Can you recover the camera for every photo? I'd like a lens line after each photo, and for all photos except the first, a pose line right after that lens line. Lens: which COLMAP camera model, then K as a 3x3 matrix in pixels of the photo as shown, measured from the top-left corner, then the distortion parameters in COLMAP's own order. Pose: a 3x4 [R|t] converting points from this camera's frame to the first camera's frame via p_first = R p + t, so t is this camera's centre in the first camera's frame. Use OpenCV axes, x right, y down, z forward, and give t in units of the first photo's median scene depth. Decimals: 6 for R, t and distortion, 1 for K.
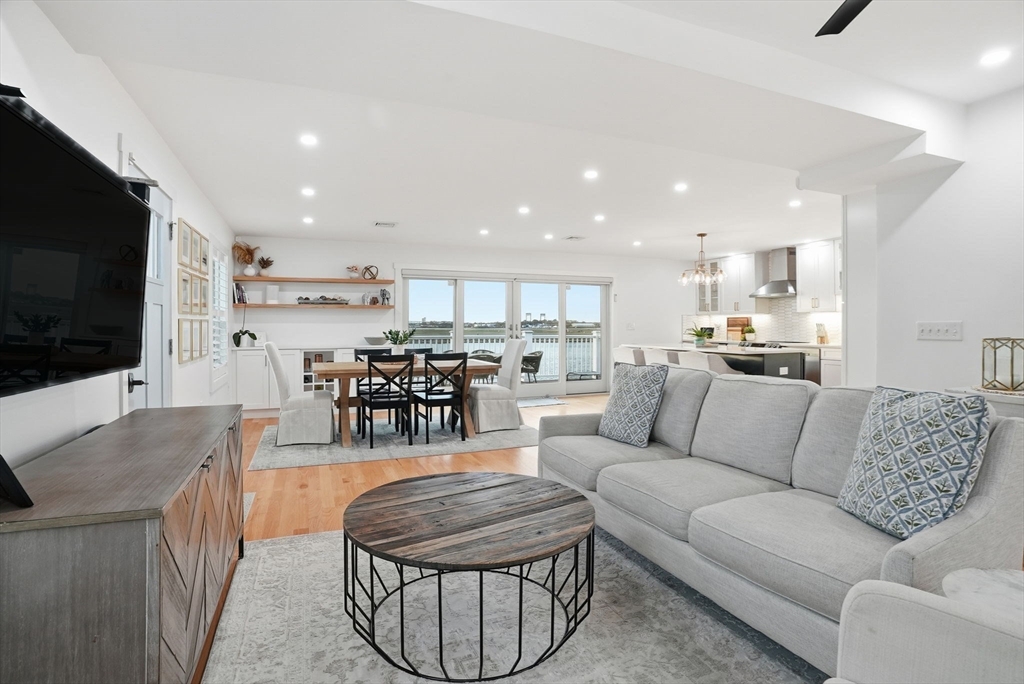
lens RADIAL K [[512.7, 0, 512.3], [0, 512.7, 328.3], [0, 0, 1]] dist [0.000158, 0.000013]
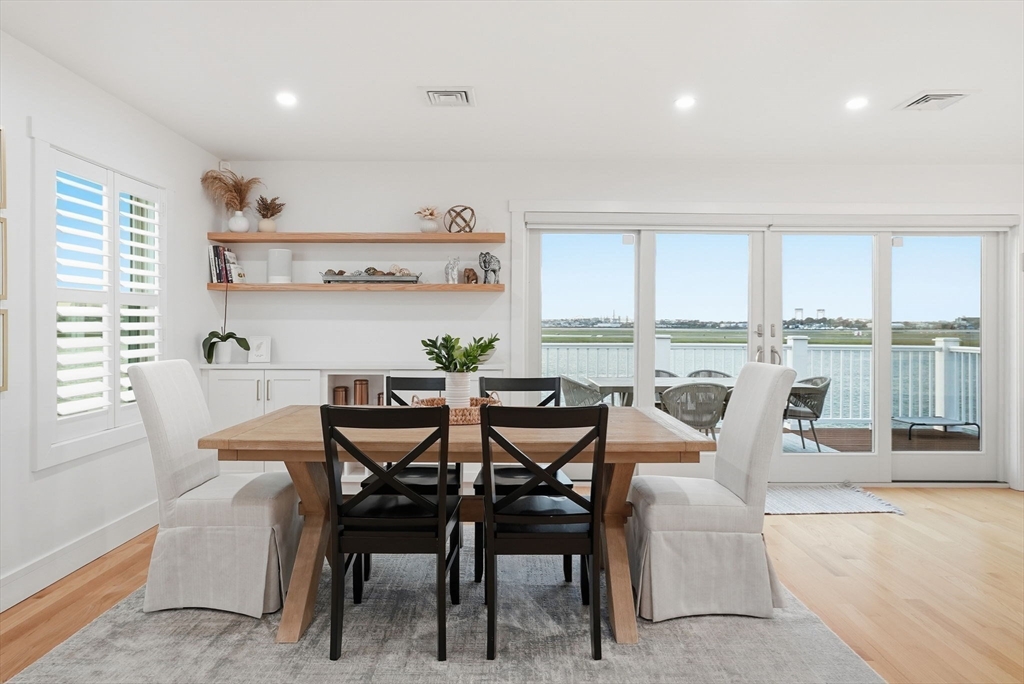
lens RADIAL K [[658.6, 0, 512.8], [0, 658.6, 327.2], [0, 0, 1]] dist [-0.009029, -0.000333]
pose [[0.929140, 0.007230, -0.369656, 0.011733], [-0.007900, 0.999969, -0.000300, -0.003428], [0.369643, 0.003199, 0.929168, 0.431303]]
